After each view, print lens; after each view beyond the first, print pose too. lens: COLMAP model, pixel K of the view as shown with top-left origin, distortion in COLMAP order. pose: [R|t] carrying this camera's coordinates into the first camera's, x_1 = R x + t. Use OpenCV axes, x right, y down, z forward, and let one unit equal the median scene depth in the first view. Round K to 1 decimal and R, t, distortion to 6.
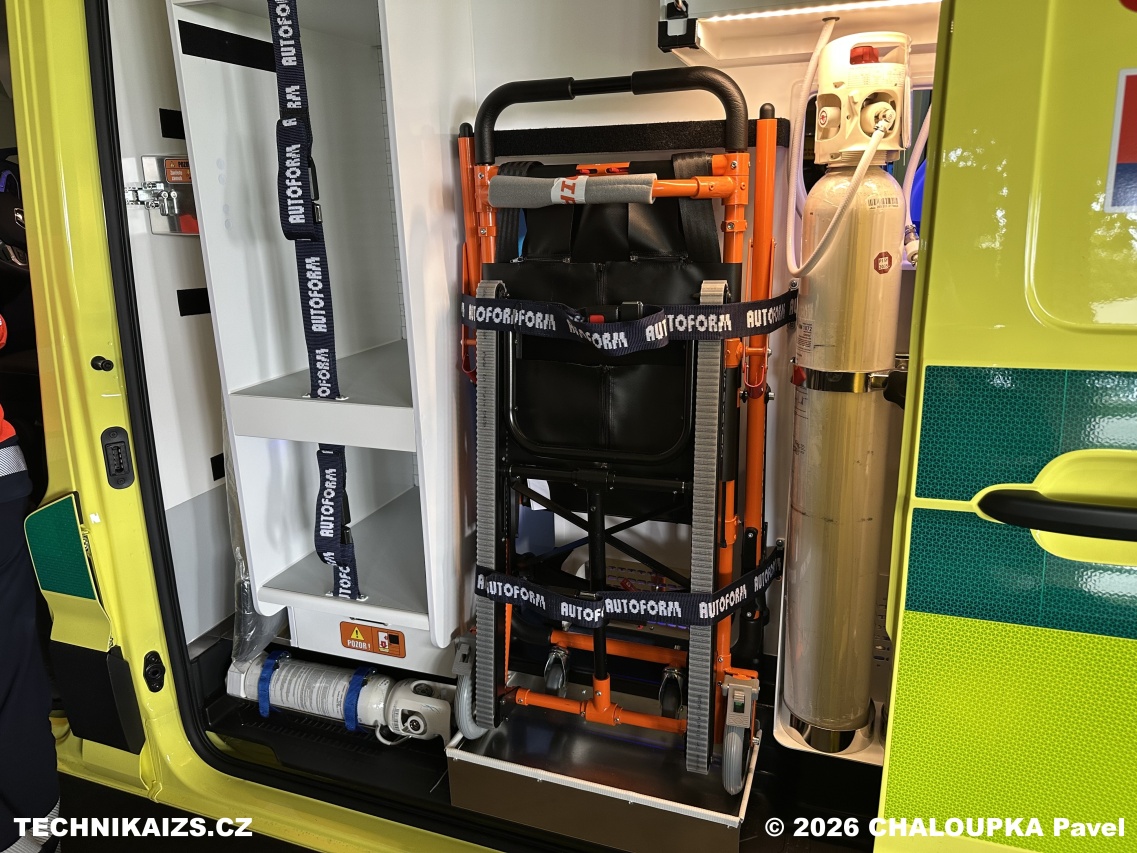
lens RADIAL K [[797.0, 0, 574.2], [0, 797.0, 420.3], [0, 0, 1]] dist [0.131712, -0.248125]
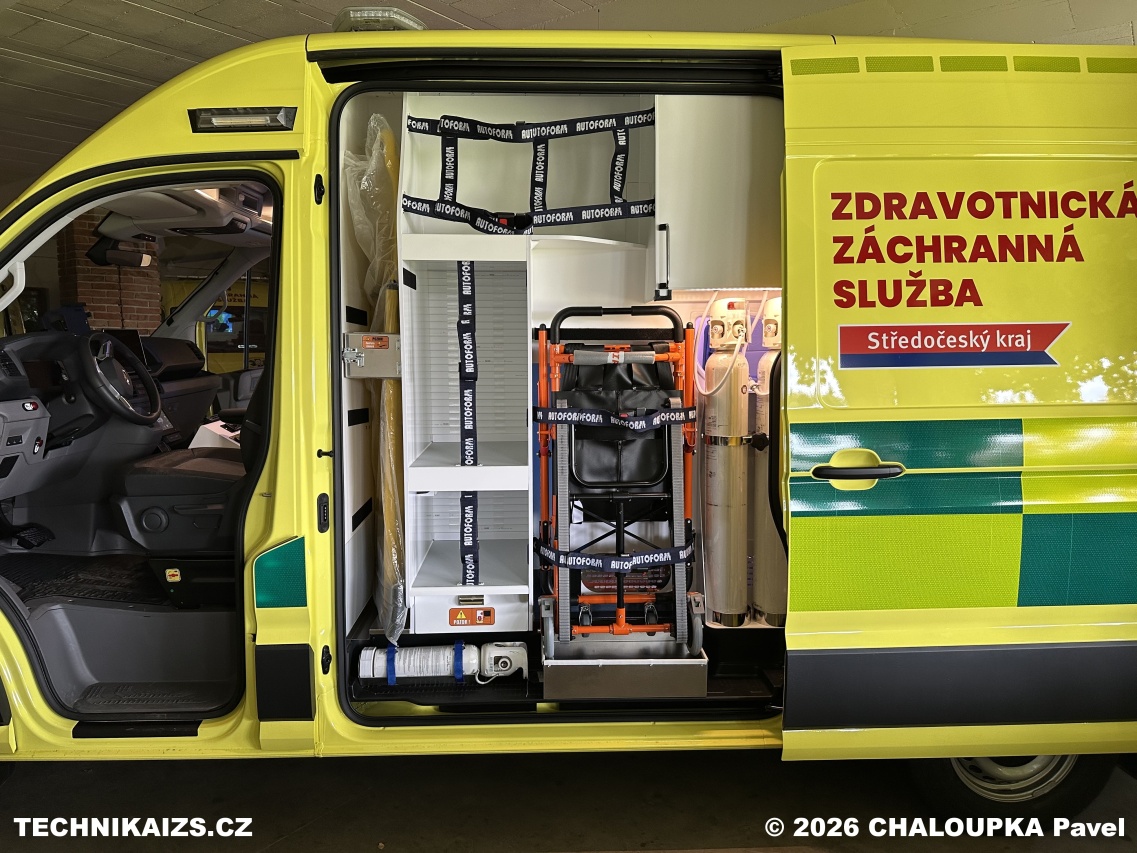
lens RADIAL K [[797.0, 0, 574.2], [0, 797.0, 420.3], [0, 0, 1]] dist [0.131712, -0.248125]
pose [[0.924475, -0.019744, 0.380732, -0.846122], [0.085303, 0.984051, -0.156097, 0.188963], [-0.371578, 0.176785, 0.911415, -0.811611]]
